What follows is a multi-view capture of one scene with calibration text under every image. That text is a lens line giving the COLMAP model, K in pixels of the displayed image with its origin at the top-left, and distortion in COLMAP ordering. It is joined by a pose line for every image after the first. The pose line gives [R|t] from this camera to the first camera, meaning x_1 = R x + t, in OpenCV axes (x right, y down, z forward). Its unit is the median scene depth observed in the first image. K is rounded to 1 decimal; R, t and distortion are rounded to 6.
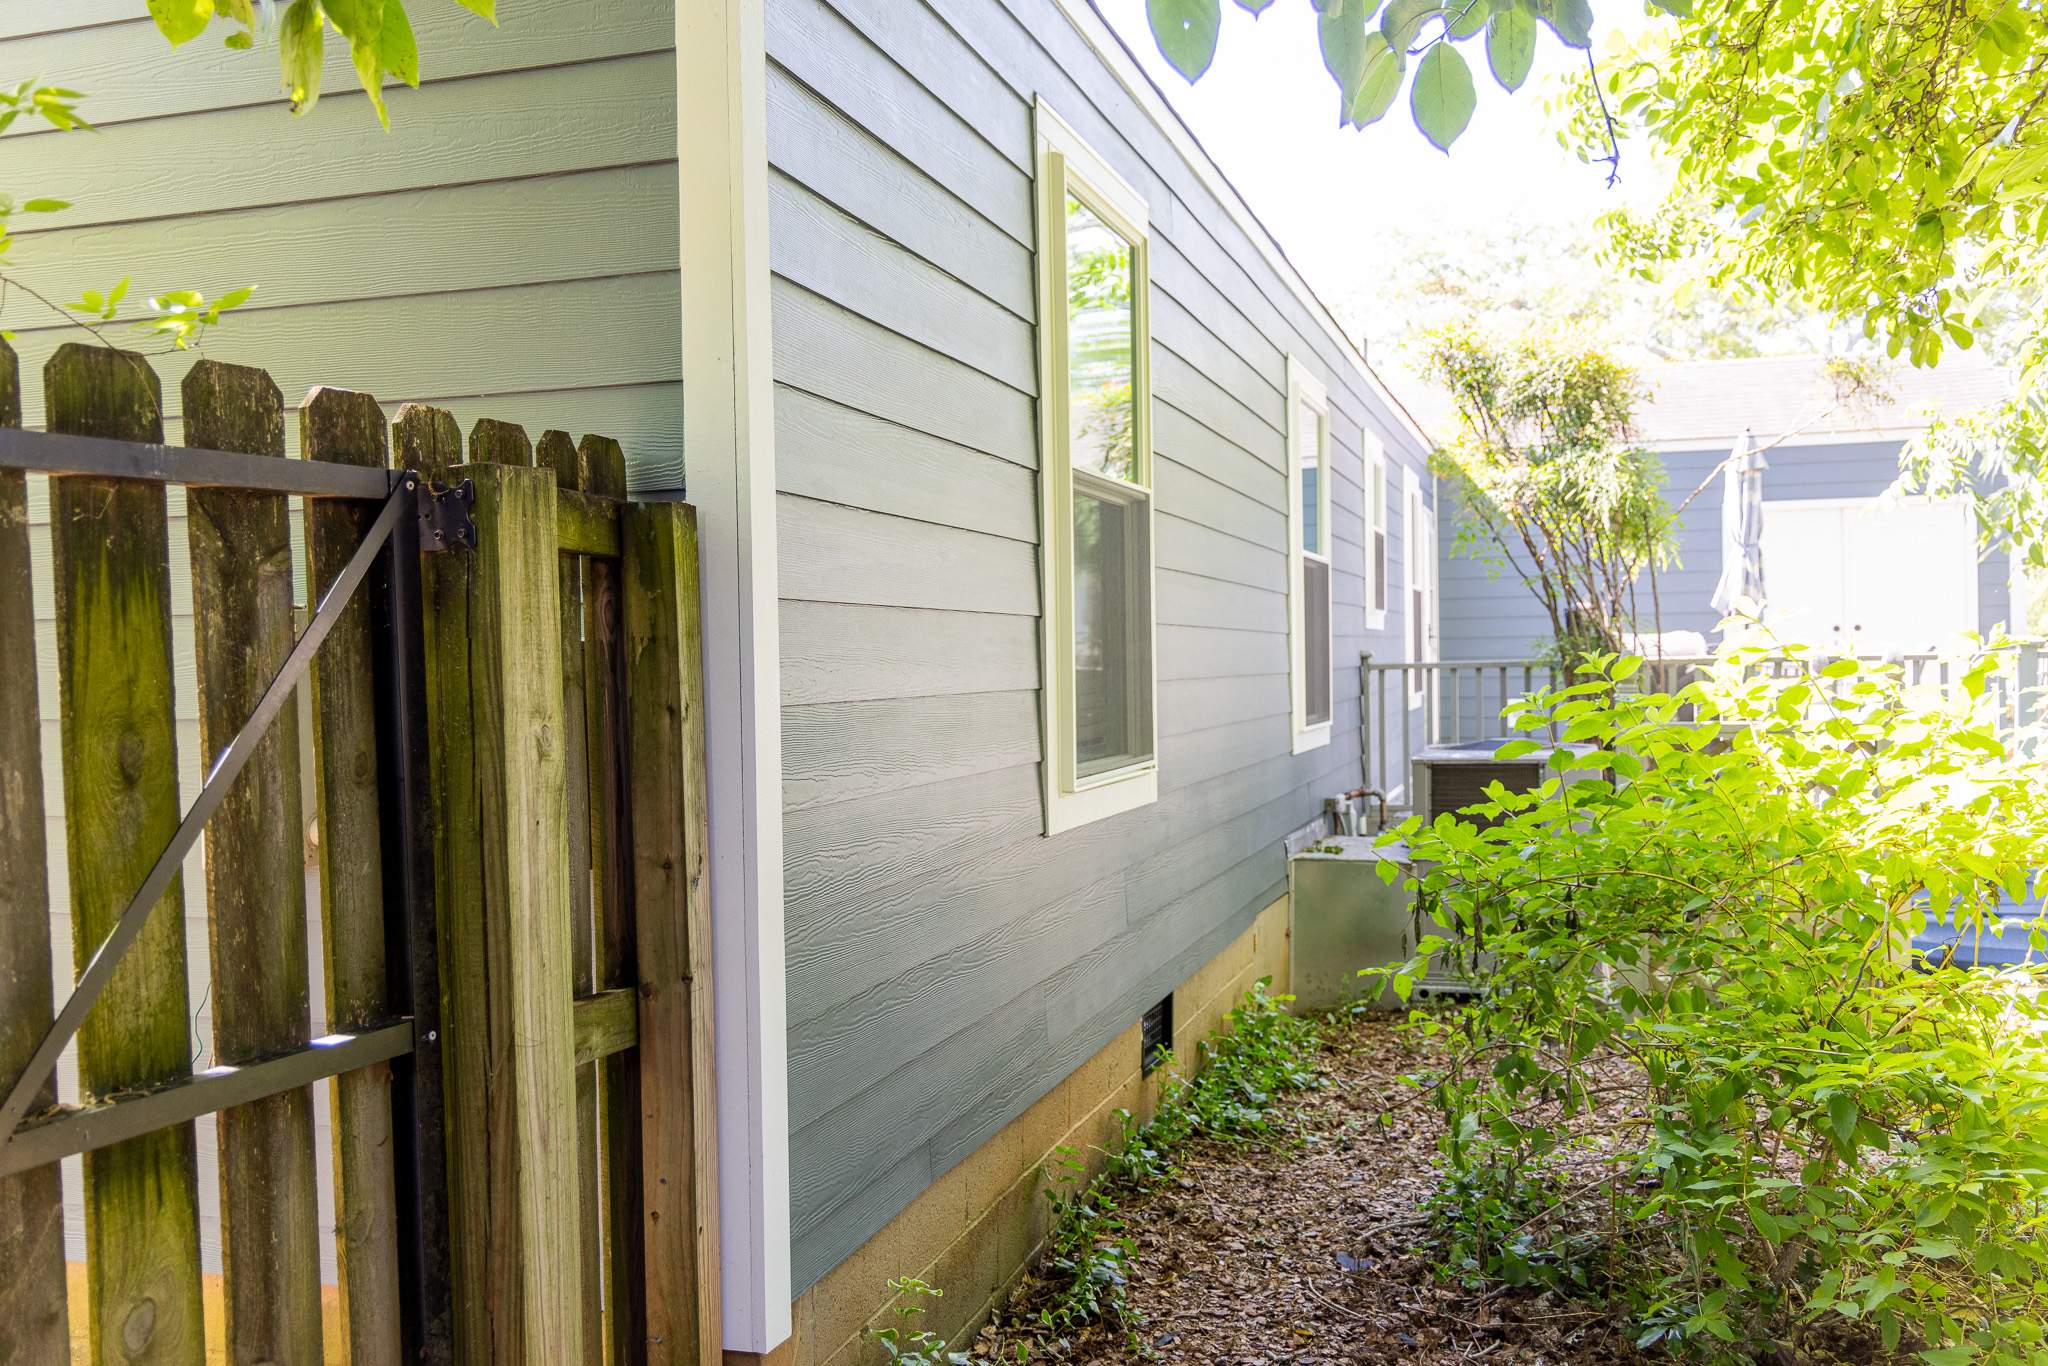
lens RADIAL K [[1843.7, 0, 1027.6], [0, 1843.7, 695.0], [0, 0, 1]] dist [0.035862, 0.003586]
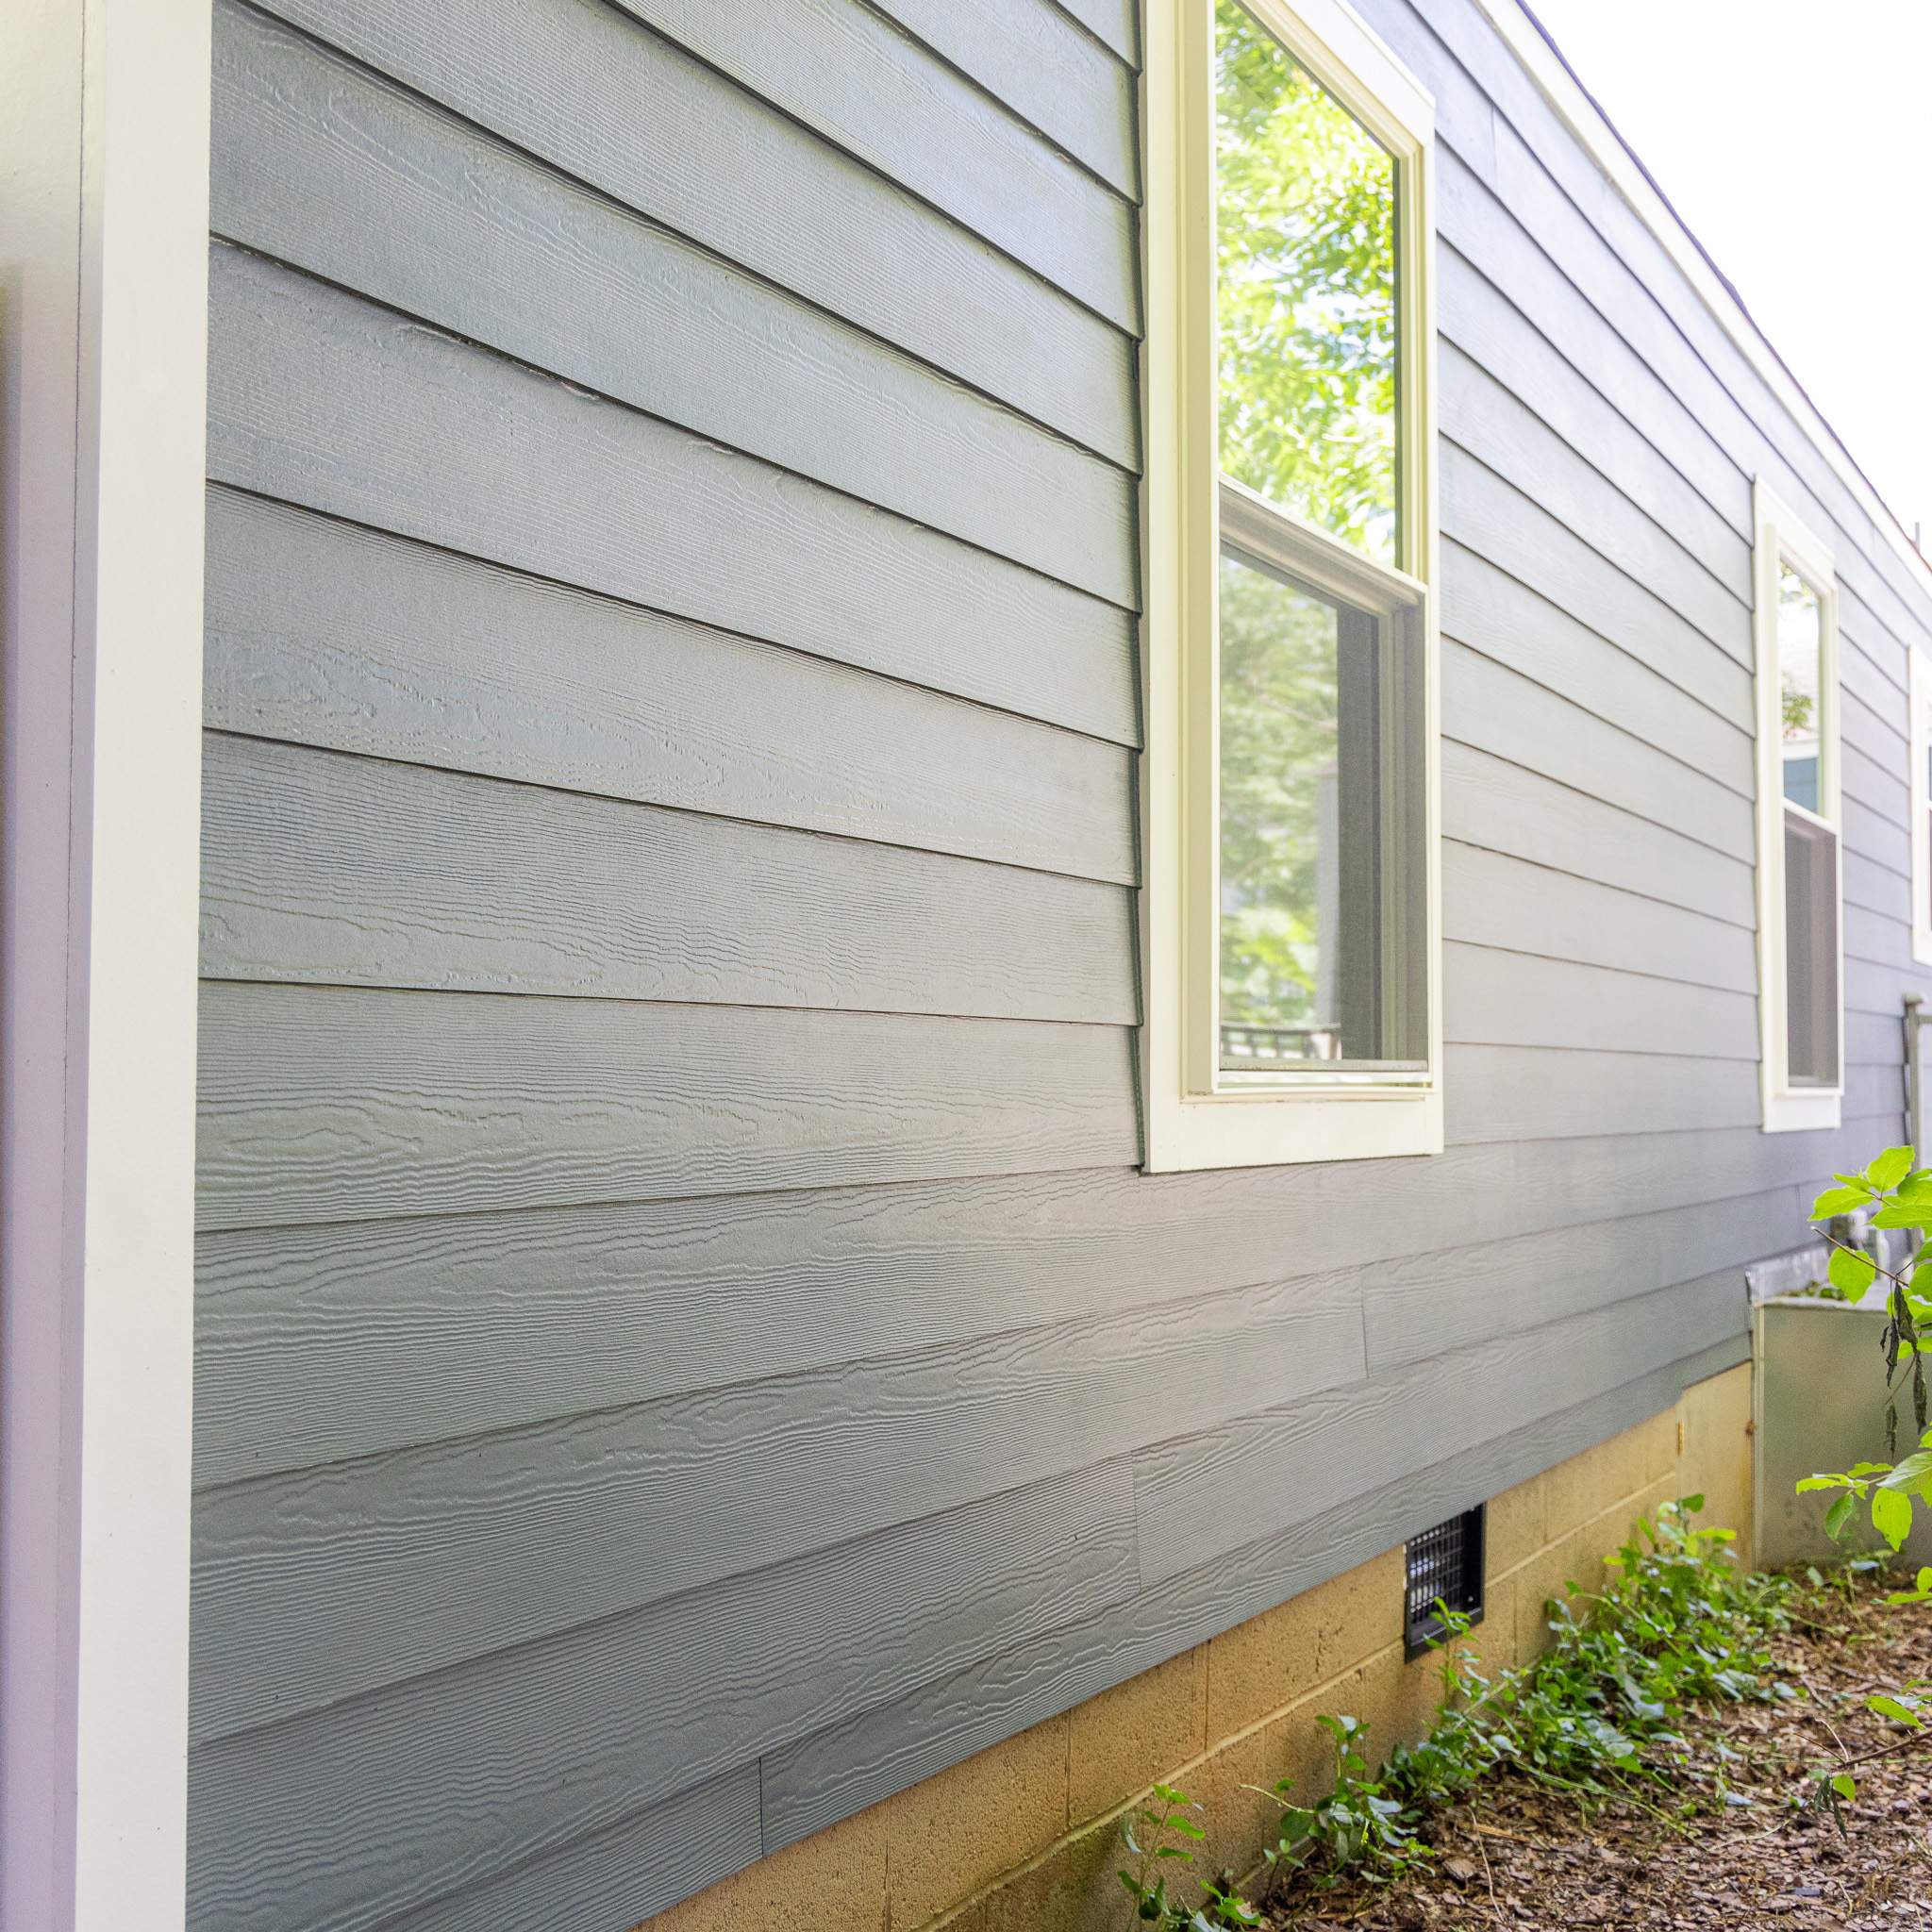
lens RADIAL K [[2345.1, 0, 973.4], [0, 2345.1, 963.1], [0, 0, 1]] dist [0.018276, 0.000000]
pose [[0.975724, 0.011052, -0.218726, 0.083018], [-0.026056, 0.997491, -0.065829, 0.048726], [0.217450, 0.069930, 0.973563, 0.267185]]
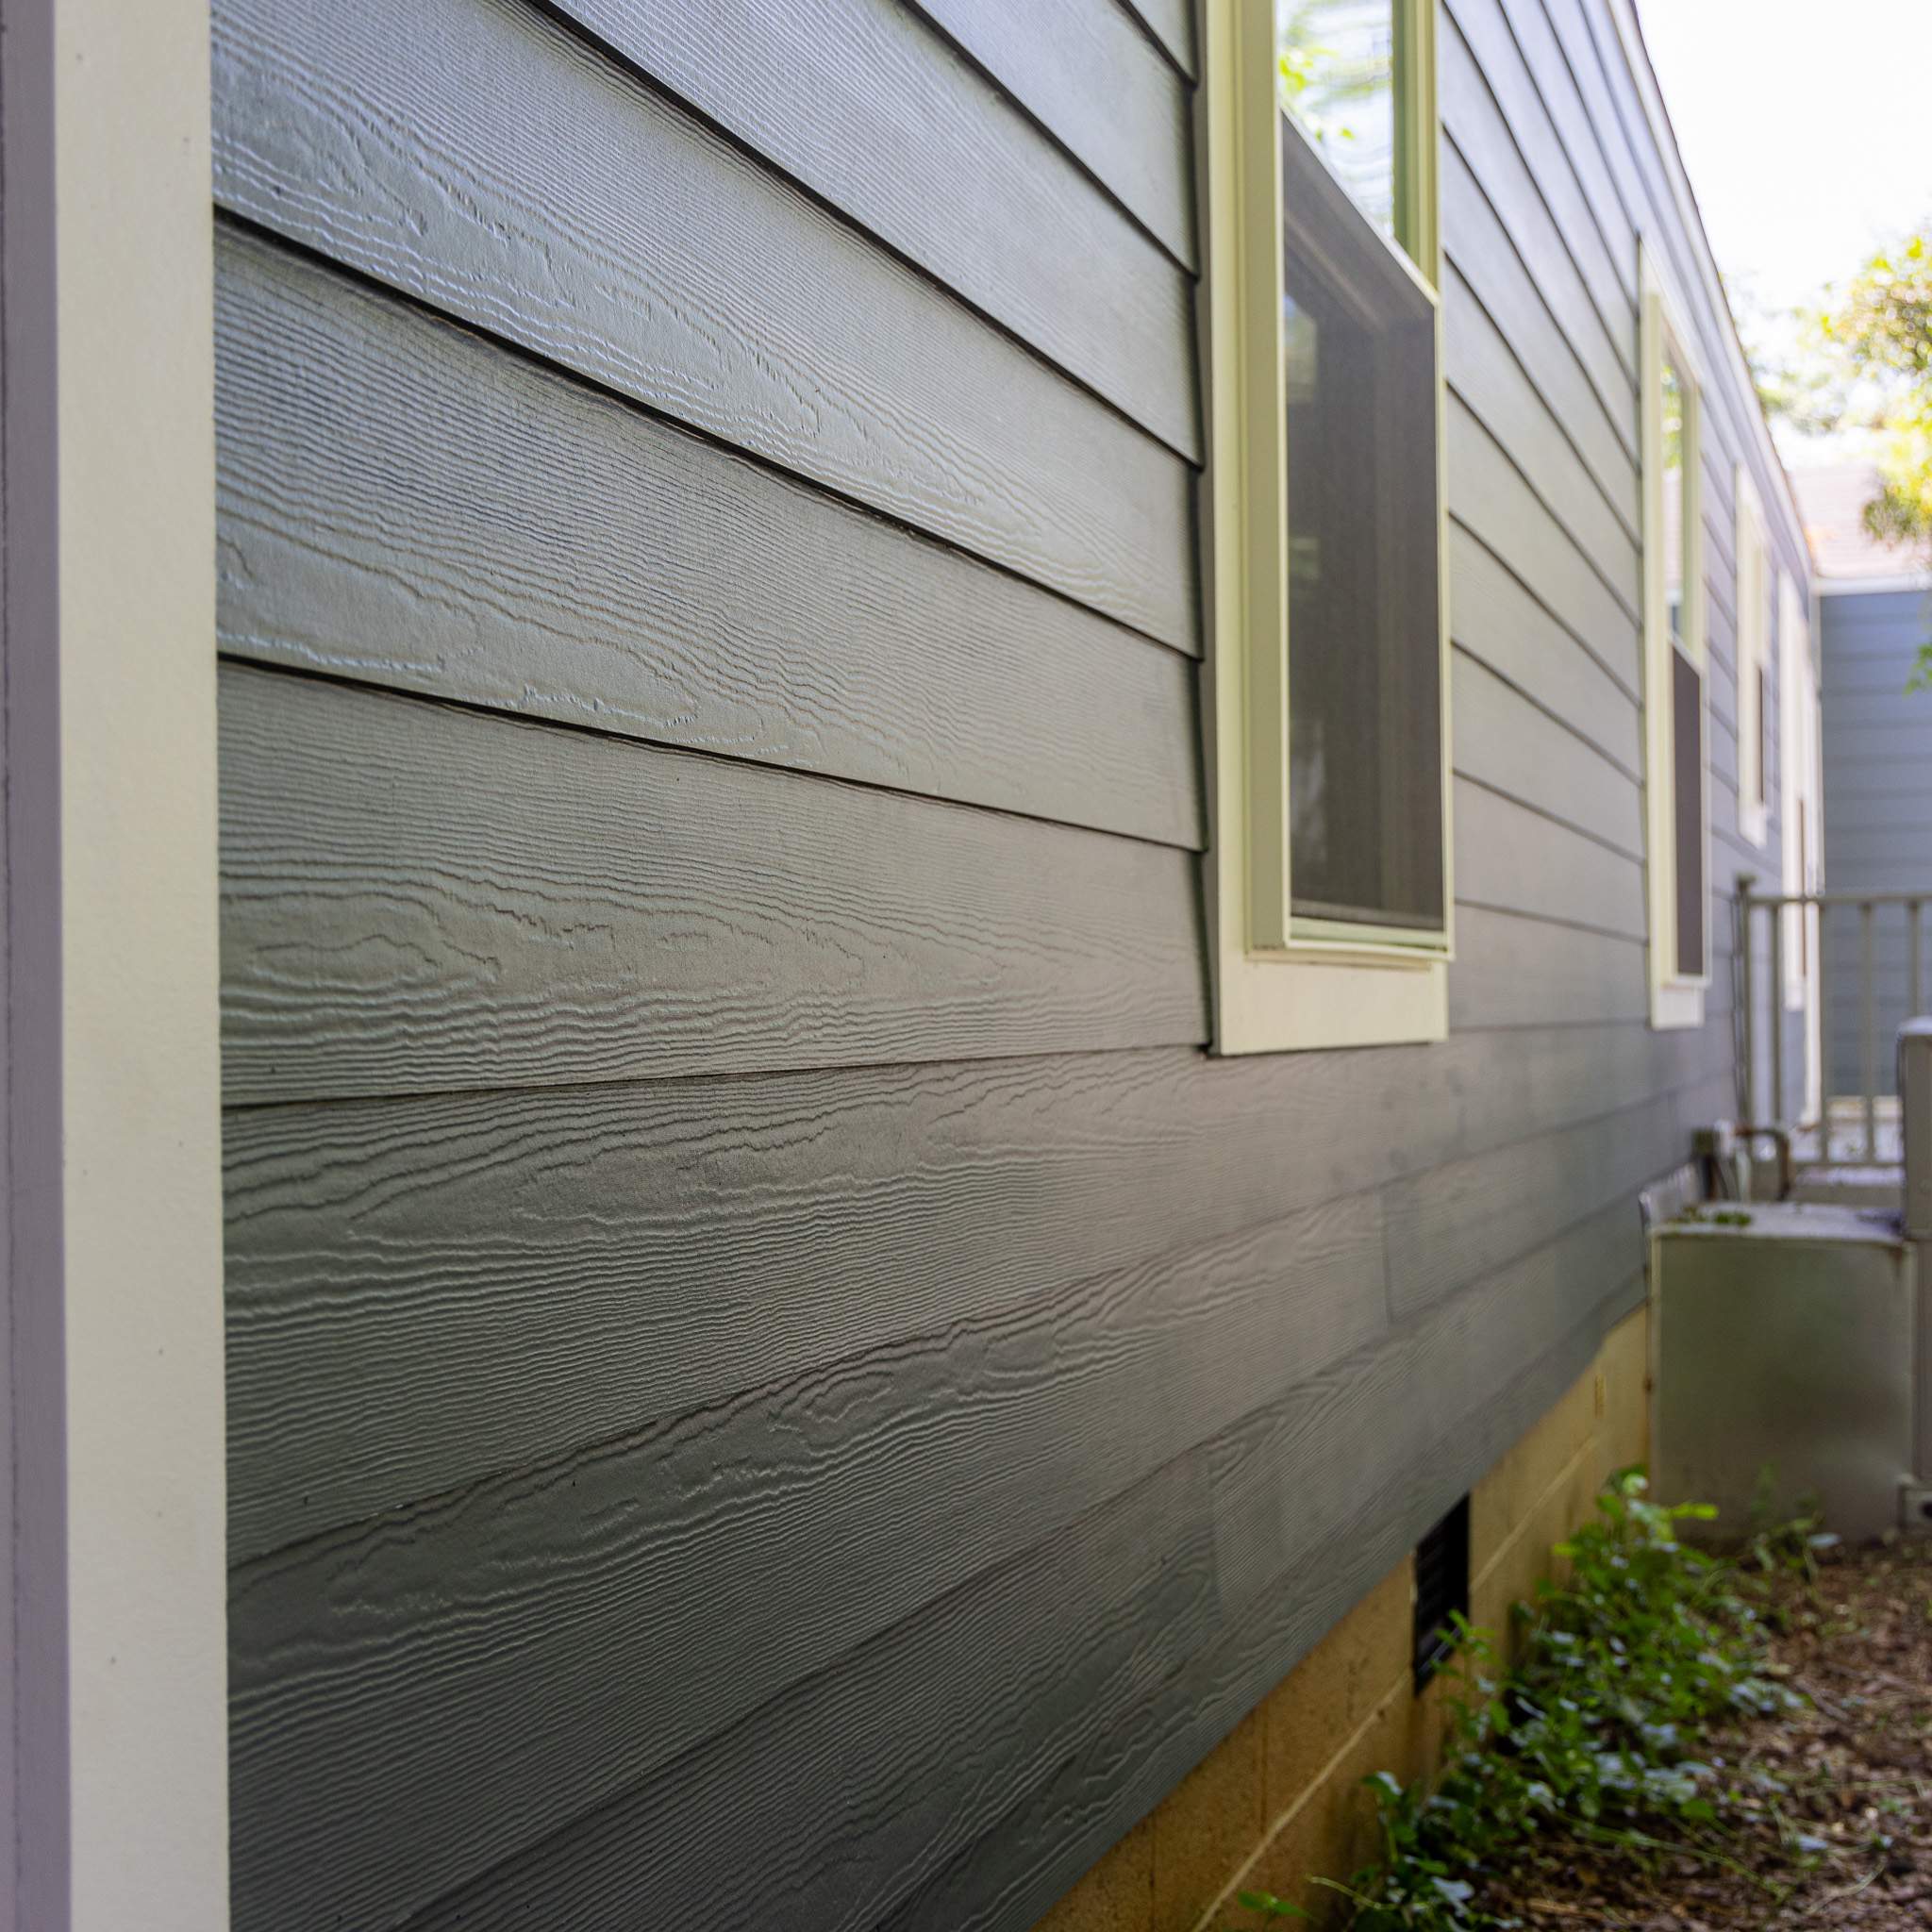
lens RADIAL K [[2738.9, 0, 959.9], [0, 2738.9, 955.8], [0, 0, 1]] dist [0.024802, 0.000000]
pose [[0.998753, 0.005628, -0.049596, -0.010941], [-0.007594, 0.999189, -0.039546, 0.061584], [0.049333, 0.039873, 0.997986, 0.343238]]
